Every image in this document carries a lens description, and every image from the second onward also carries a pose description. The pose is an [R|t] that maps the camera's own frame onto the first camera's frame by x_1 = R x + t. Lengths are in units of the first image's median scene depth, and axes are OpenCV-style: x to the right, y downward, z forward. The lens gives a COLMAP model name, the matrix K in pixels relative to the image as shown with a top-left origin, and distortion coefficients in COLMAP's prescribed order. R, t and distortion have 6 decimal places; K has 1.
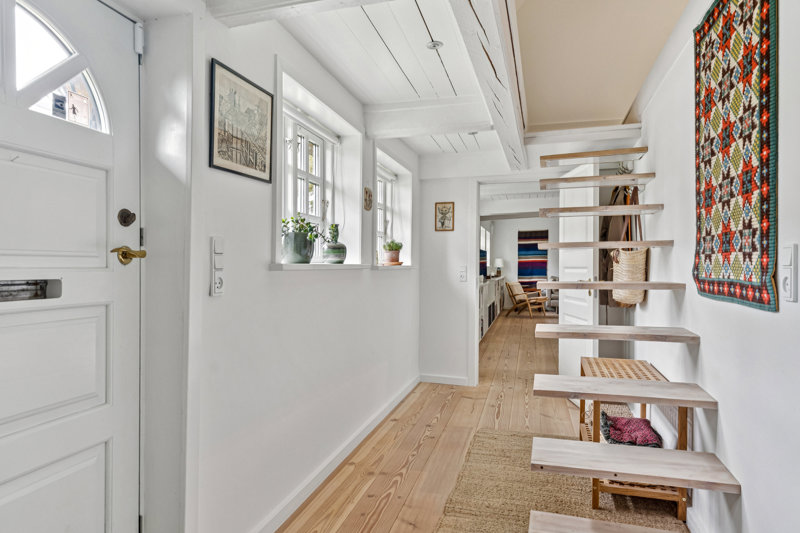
lens RADIAL K [[472.4, 0, 400.6], [0, 472.4, 268.4], [0, 0, 1]] dist [0.009738, -0.004060]
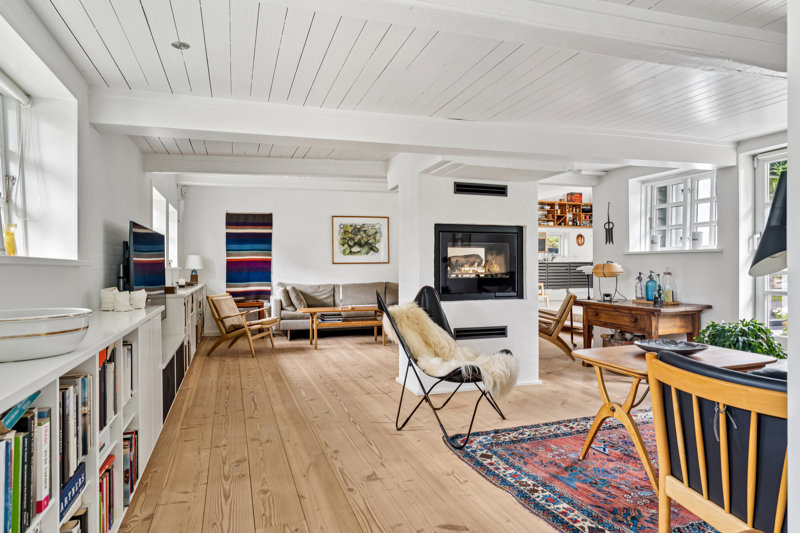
lens RADIAL K [[472.4, 0, 397.4], [0, 472.4, 269.8], [0, 0, 1]] dist [0.009738, -0.004060]
pose [[0.822159, -0.008611, 0.569193, 0.078643], [0.009241, 0.999956, 0.001779, -0.000679], [-0.569183, 0.003797, 0.822202, 0.361236]]
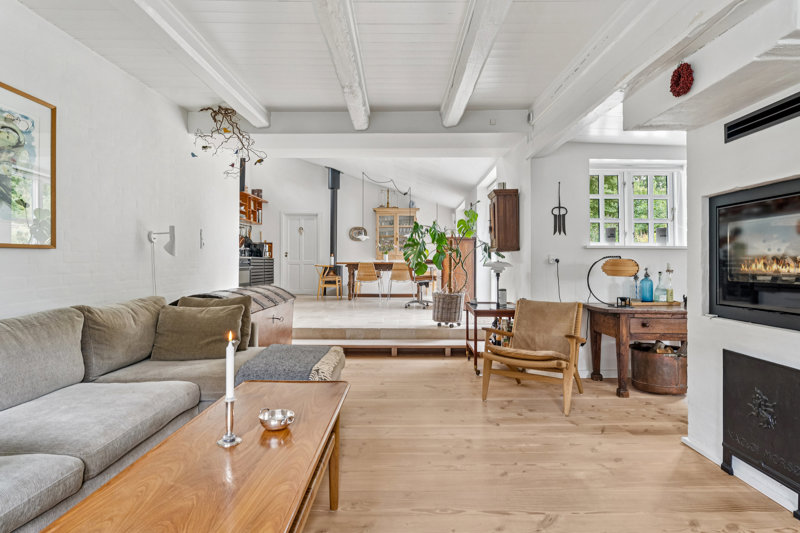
lens RADIAL K [[446.0, 0, 386.7], [0, 446.0, 262.7], [0, 0, 1]] dist [-0.012117, 0.002624]
pose [[-0.269242, -0.001170, 0.963072, 0.218374], [0.002364, 0.999995, 0.001876, -0.002238], [-0.963070, 0.002782, -0.269238, 0.857453]]
